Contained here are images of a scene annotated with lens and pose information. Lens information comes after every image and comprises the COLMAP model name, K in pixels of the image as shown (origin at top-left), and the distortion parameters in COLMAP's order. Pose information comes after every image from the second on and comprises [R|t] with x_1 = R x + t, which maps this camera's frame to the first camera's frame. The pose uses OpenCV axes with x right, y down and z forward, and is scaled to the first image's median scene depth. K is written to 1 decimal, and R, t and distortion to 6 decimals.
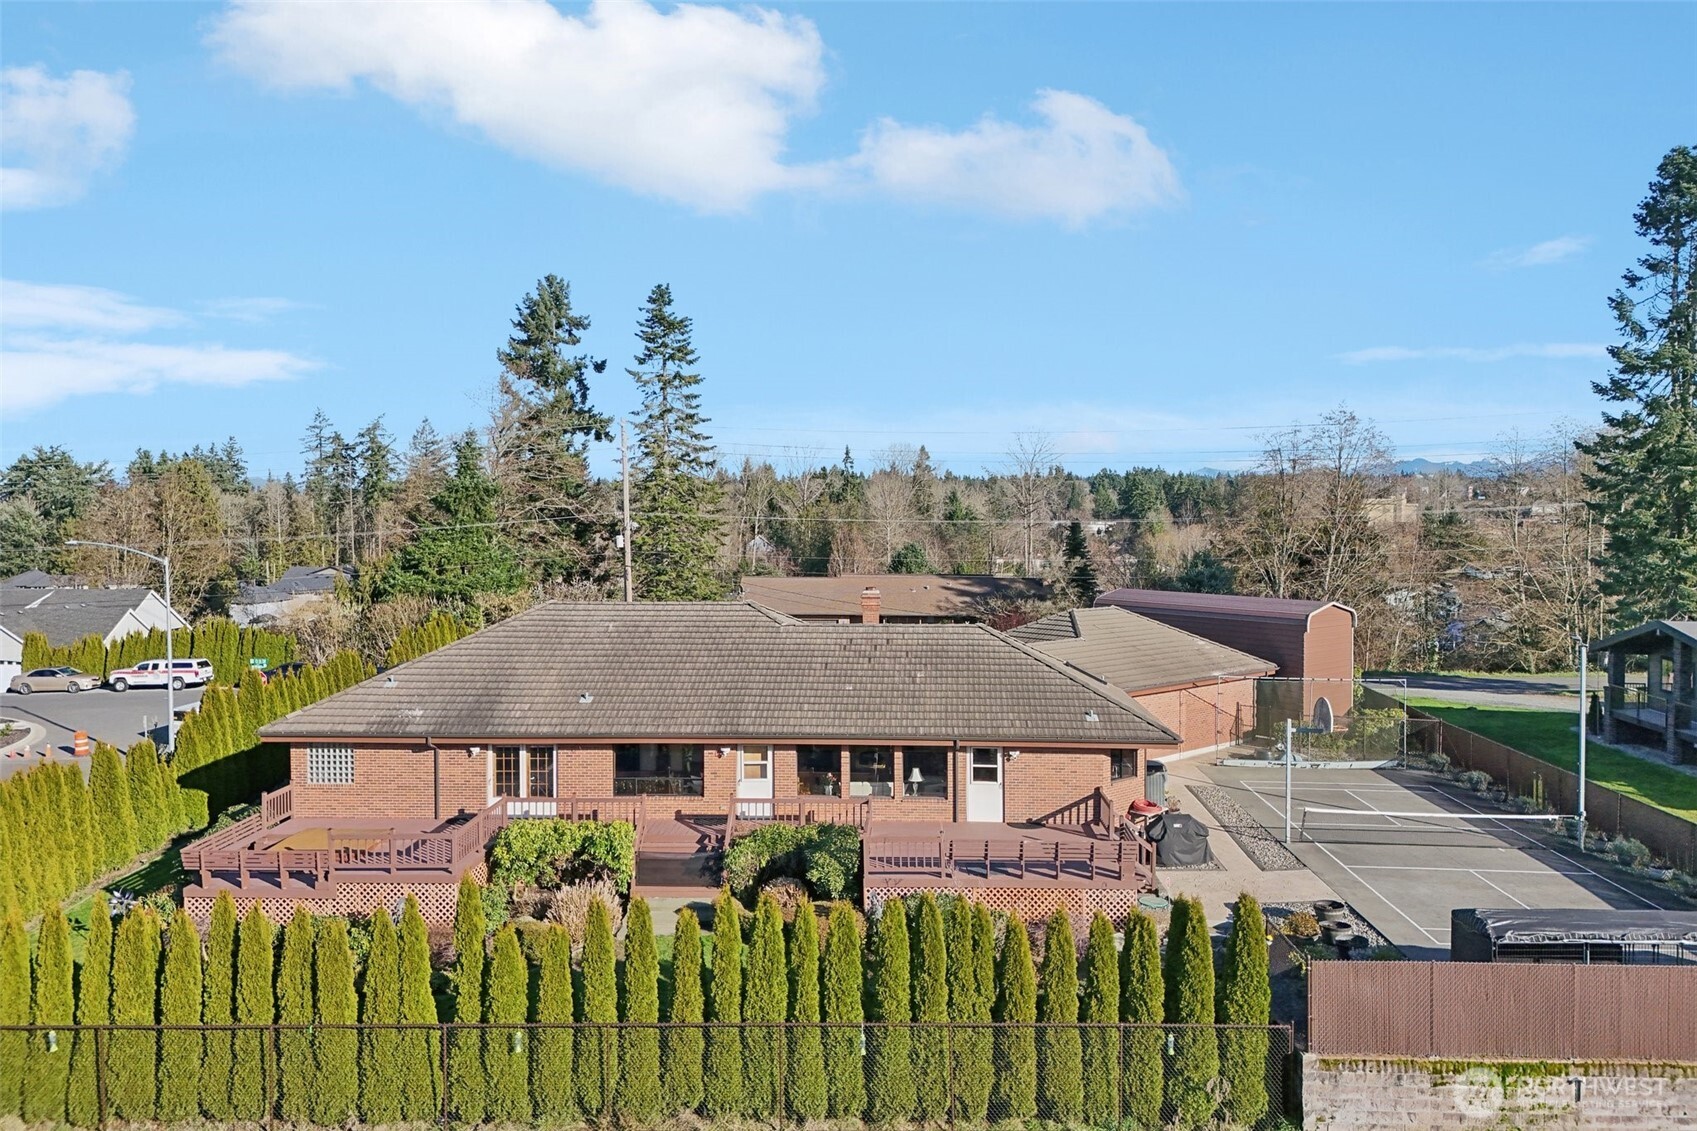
lens RADIAL K [[1239.1, 0, 861.8], [0, 1239.1, 559.1], [0, 0, 1]] dist [0.080292, -0.079316]
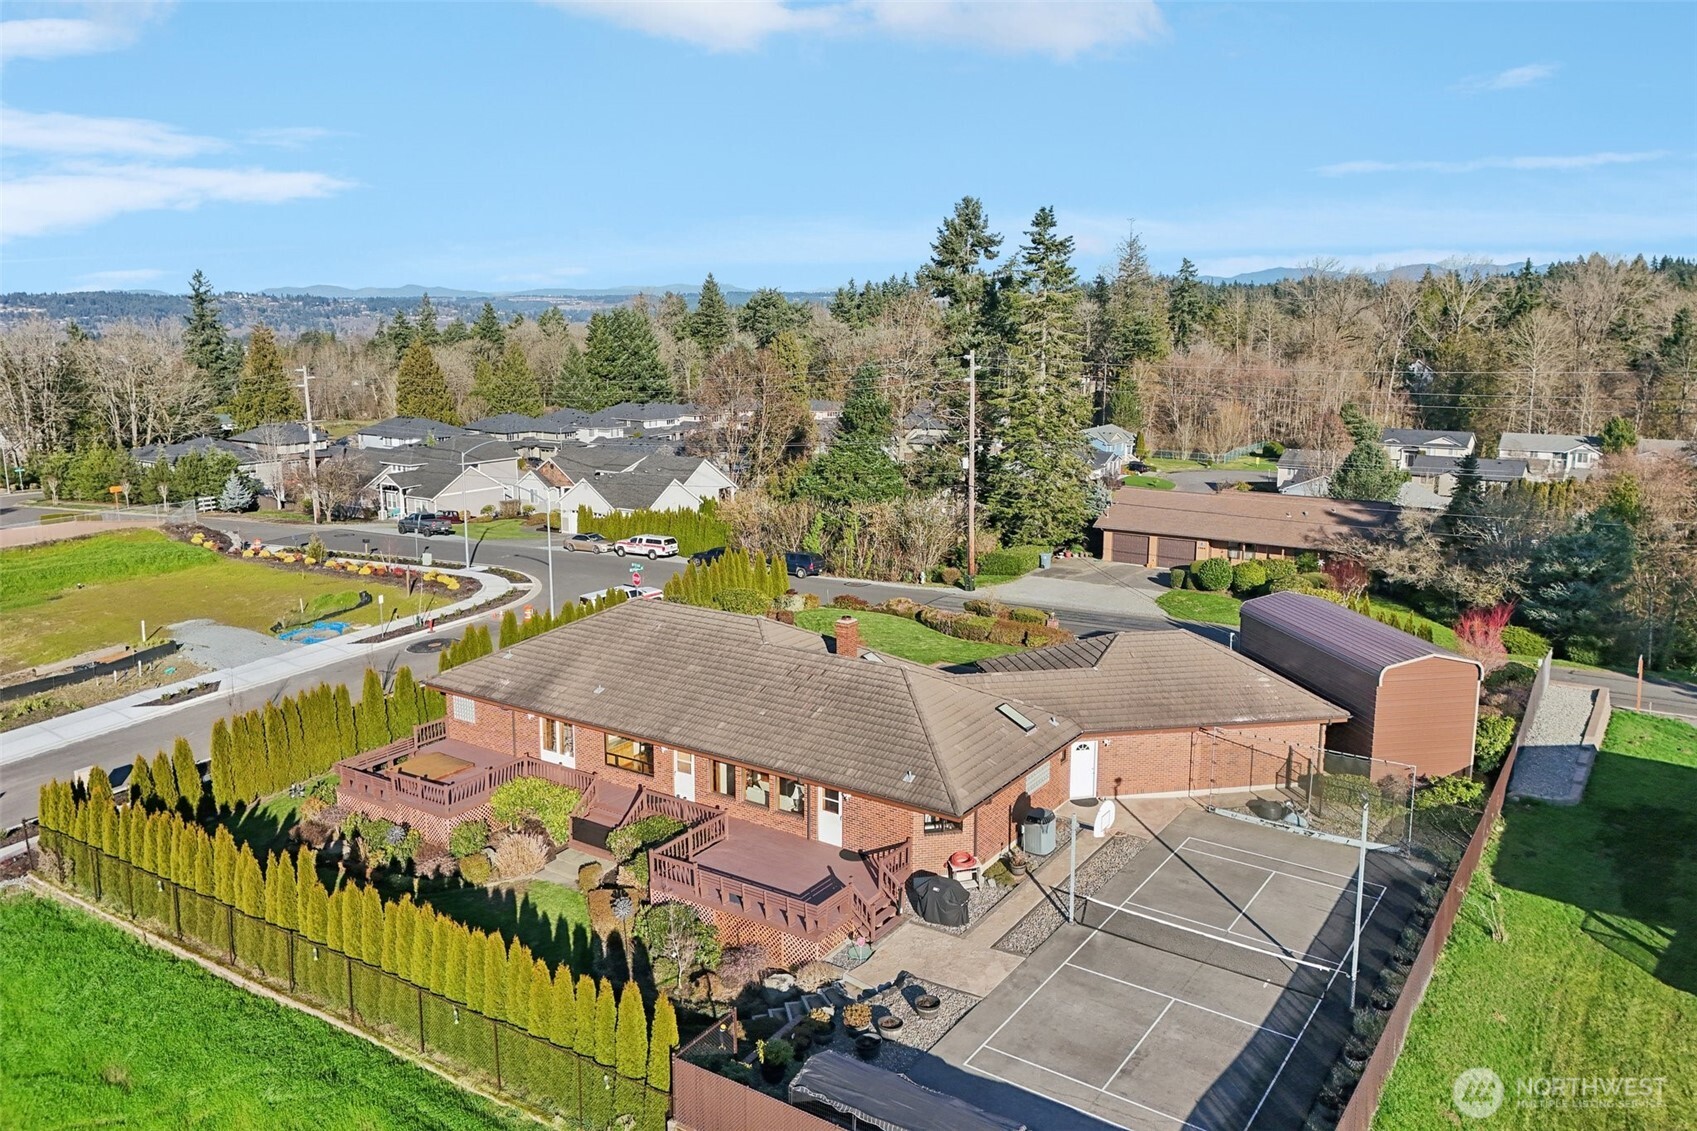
lens RADIAL K [[1209.0, 0, 811.7], [0, 1209.0, 534.3], [0, 0, 1]] dist [0.081039, -0.073341]
pose [[0.845167, 0.085086, -0.527686, 0.668854], [-0.014509, 0.990537, 0.136479, -0.243367], [0.534305, -0.107692, 0.838404, 0.031001]]
